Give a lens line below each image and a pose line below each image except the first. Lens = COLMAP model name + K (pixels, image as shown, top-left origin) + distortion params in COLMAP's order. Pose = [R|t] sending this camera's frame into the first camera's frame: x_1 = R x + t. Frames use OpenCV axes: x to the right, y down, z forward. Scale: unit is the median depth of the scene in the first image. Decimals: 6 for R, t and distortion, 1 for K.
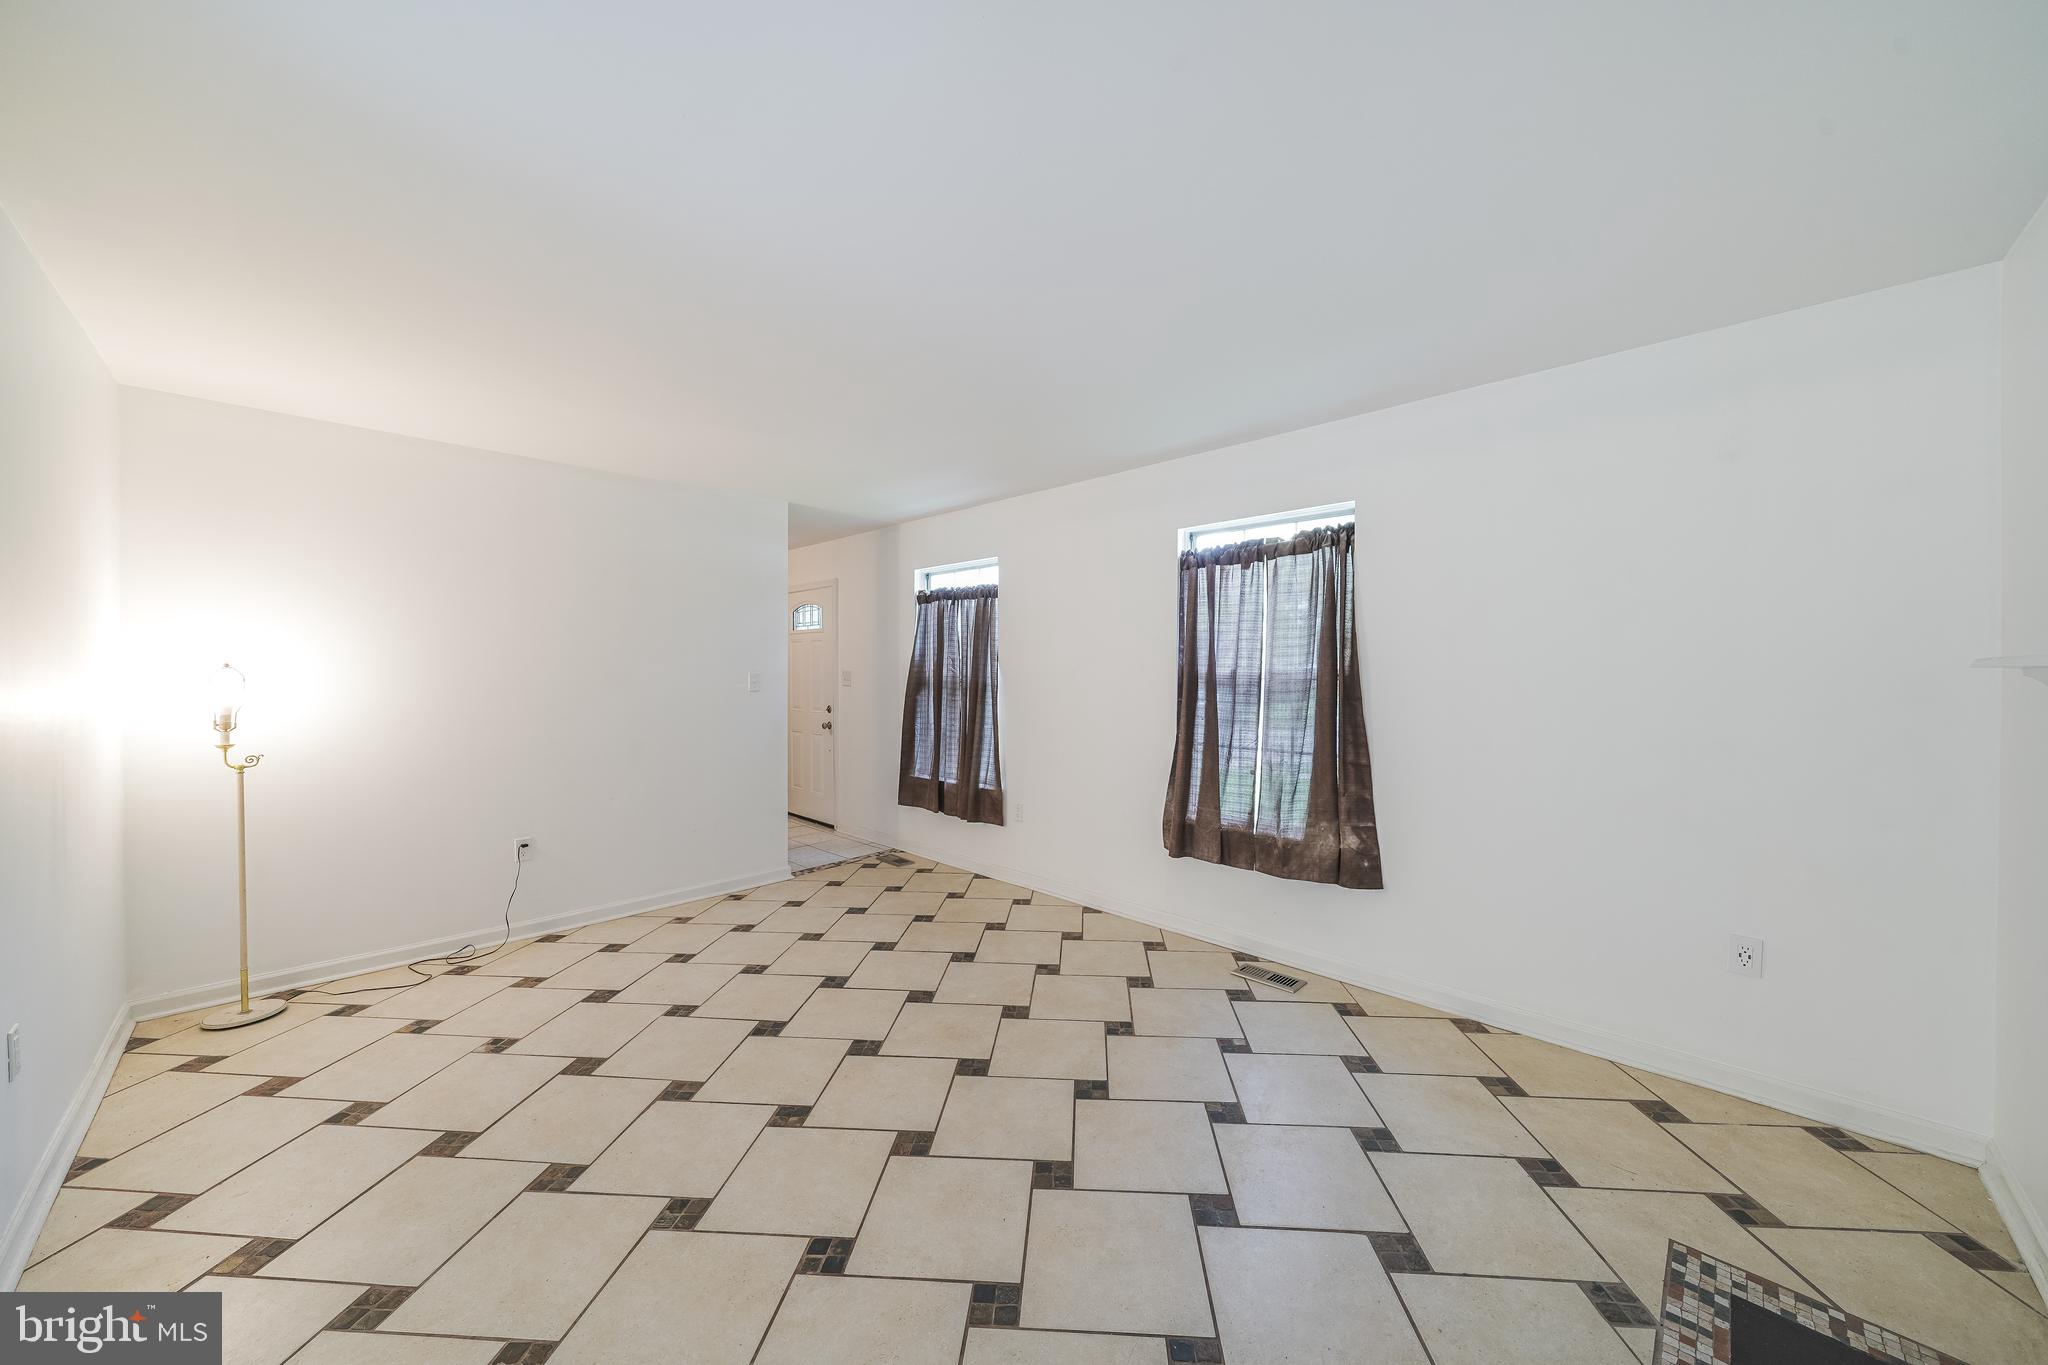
lens RADIAL K [[705.6, 0, 1037.0], [0, 705.6, 684.3], [0, 0, 1]] dist [-0.004888, 0.000129]
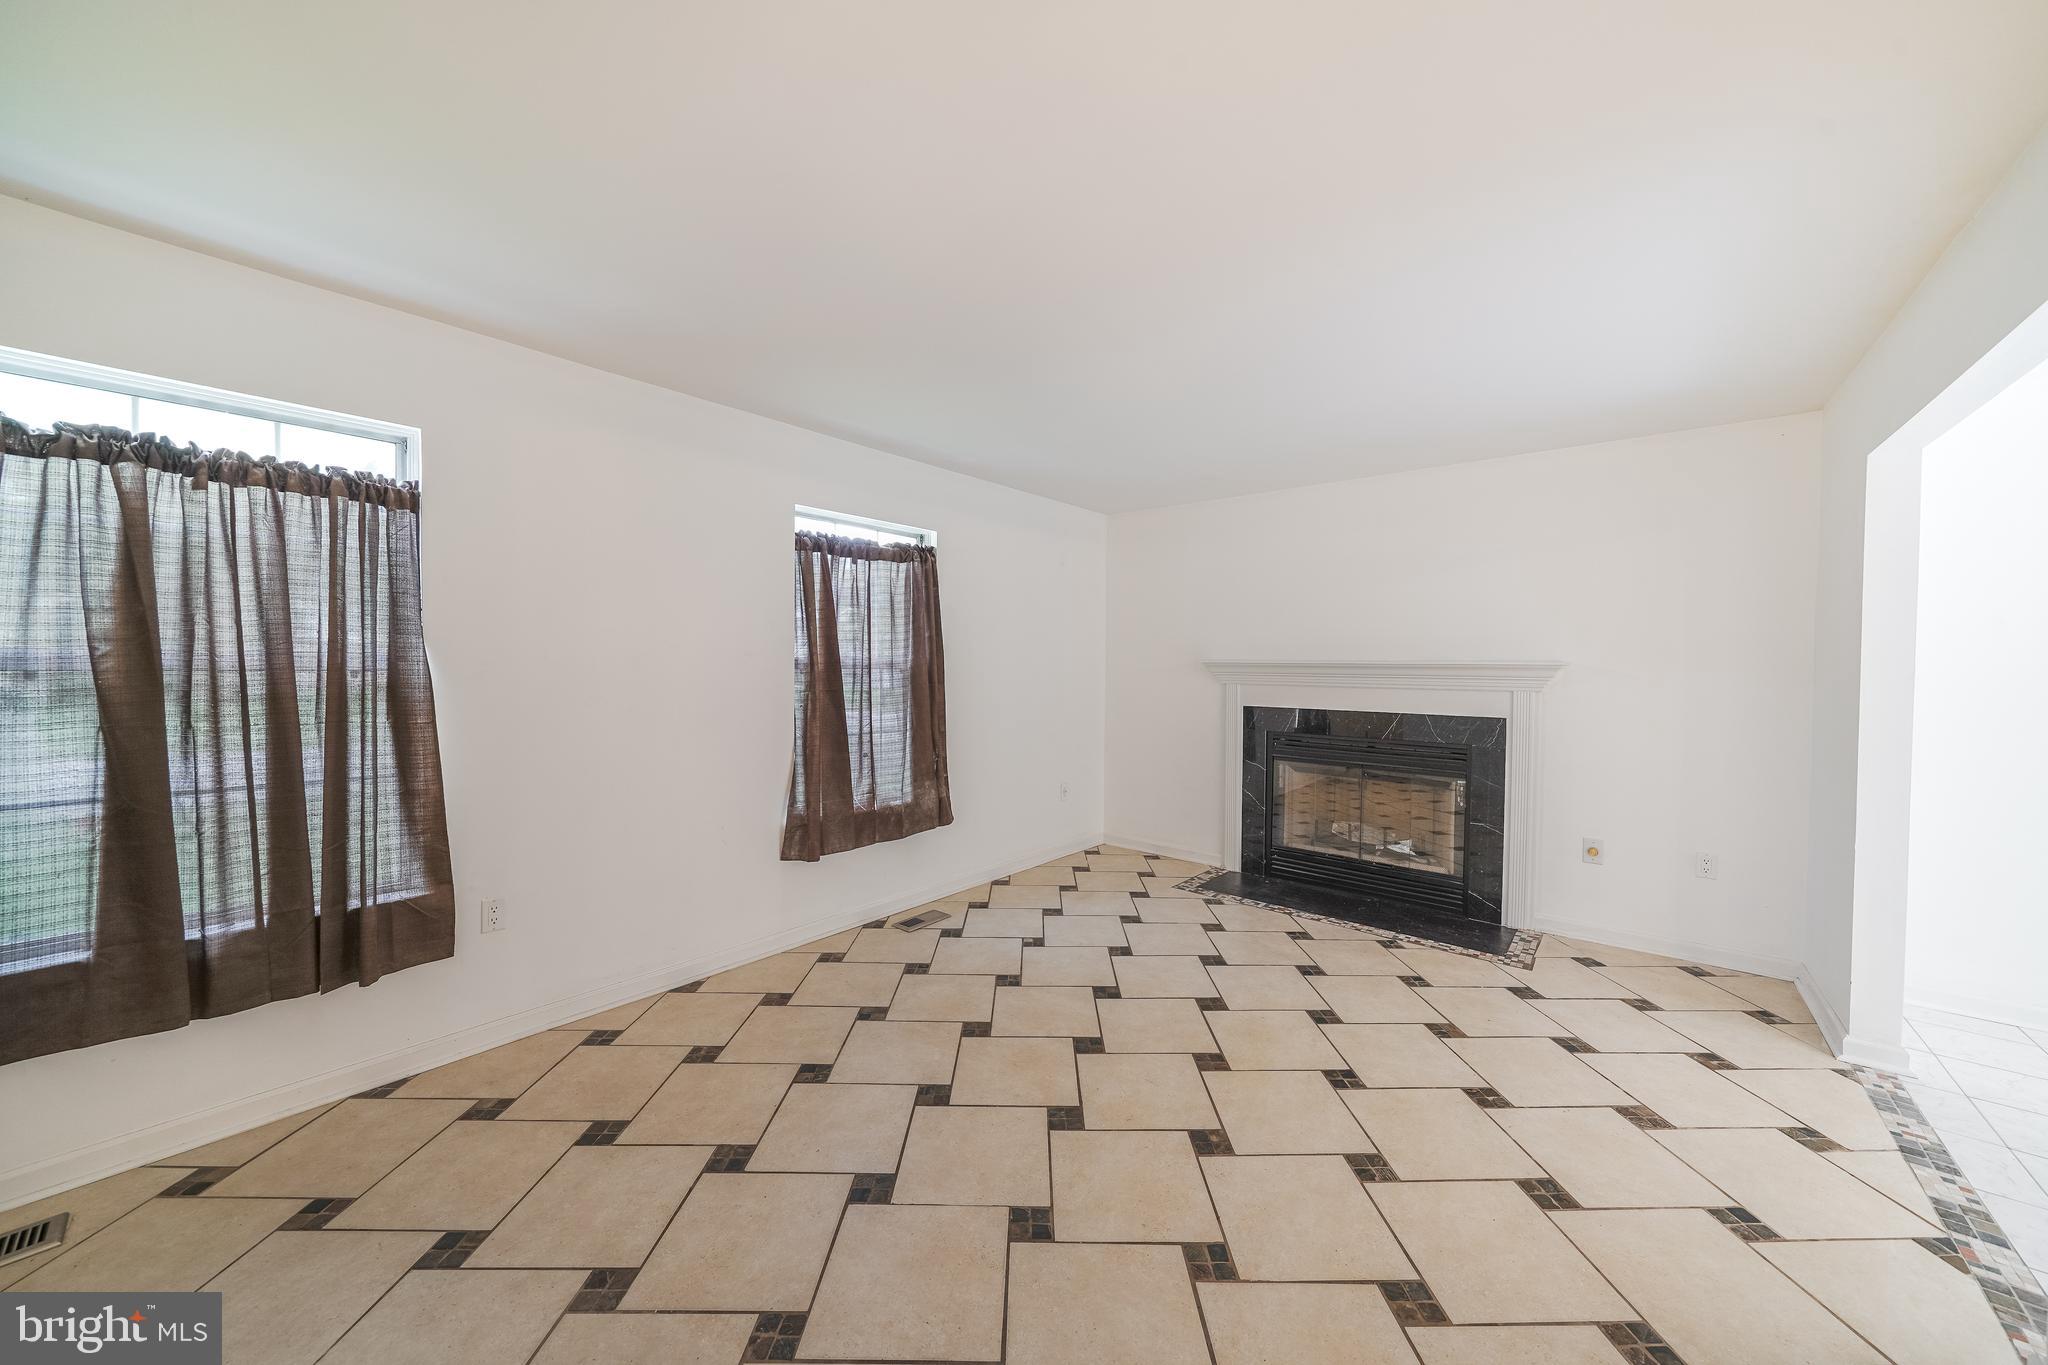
lens RADIAL K [[705.6, 0, 1041.8], [0, 705.6, 668.7], [0, 0, 1]] dist [-0.004888, 0.000129]
pose [[-0.063184, -0.004970, 0.997990, -0.829673], [0.018123, 0.999817, 0.006126, -0.007631], [-0.997837, 0.018473, -0.063082, 0.840786]]
